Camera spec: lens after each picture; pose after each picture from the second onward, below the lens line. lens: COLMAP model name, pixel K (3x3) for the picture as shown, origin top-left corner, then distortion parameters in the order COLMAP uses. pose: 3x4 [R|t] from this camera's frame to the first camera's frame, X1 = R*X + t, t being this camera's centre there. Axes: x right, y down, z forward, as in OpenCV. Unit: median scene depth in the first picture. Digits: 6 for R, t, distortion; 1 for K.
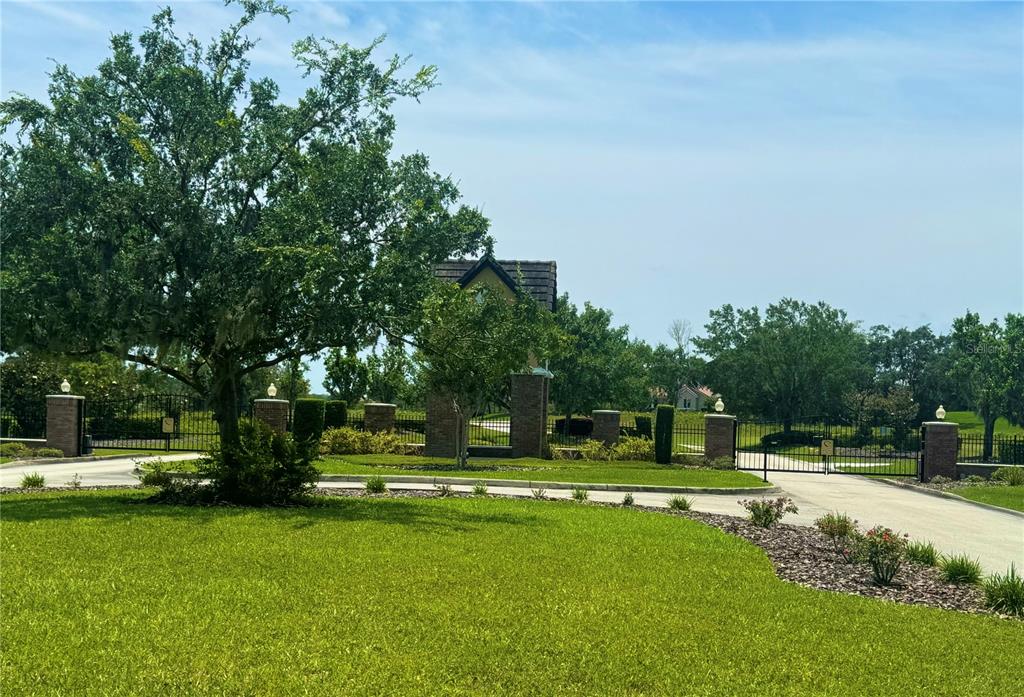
lens RADIAL K [[1339.1, 0, 512.0], [0, 1339.1, 348.5], [0, 0, 1]] dist [-0.006813, -0.007531]
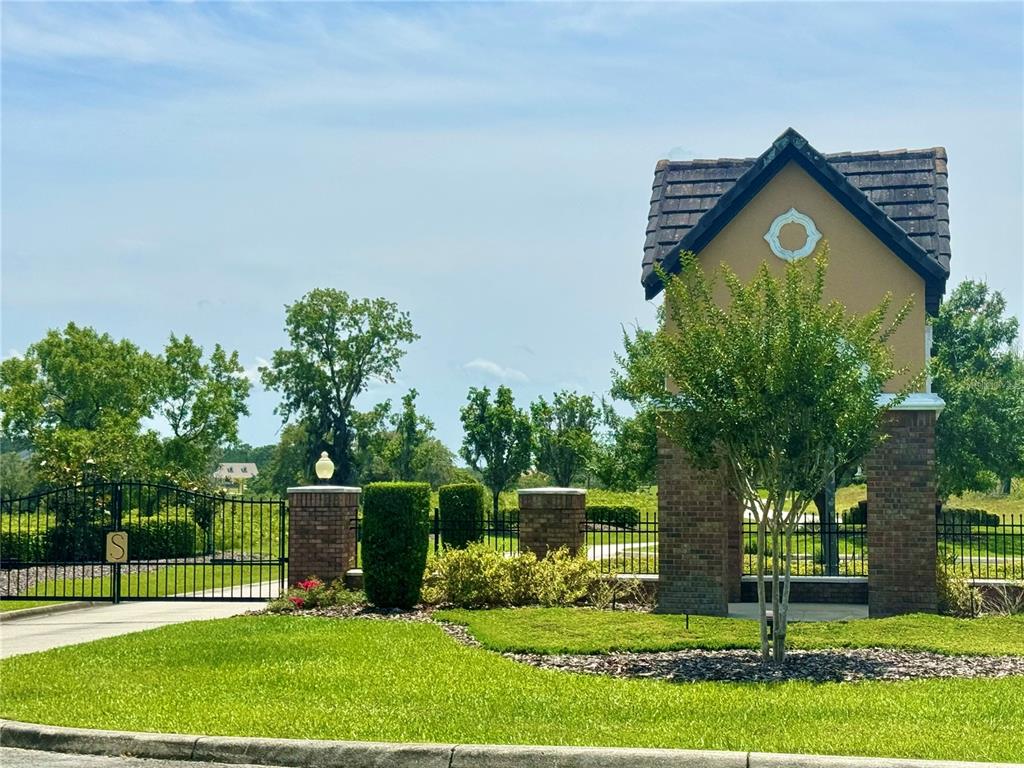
lens RADIAL K [[1822.1, 0, 512.0], [0, 1822.1, 384.0], [0, 0, 1]] dist [0.038266, 0.052525]
pose [[0.992140, -0.037441, -0.119404, -0.034924], [0.036381, 0.999277, -0.011041, 0.011355], [0.119731, 0.006610, 0.992784, 0.364628]]
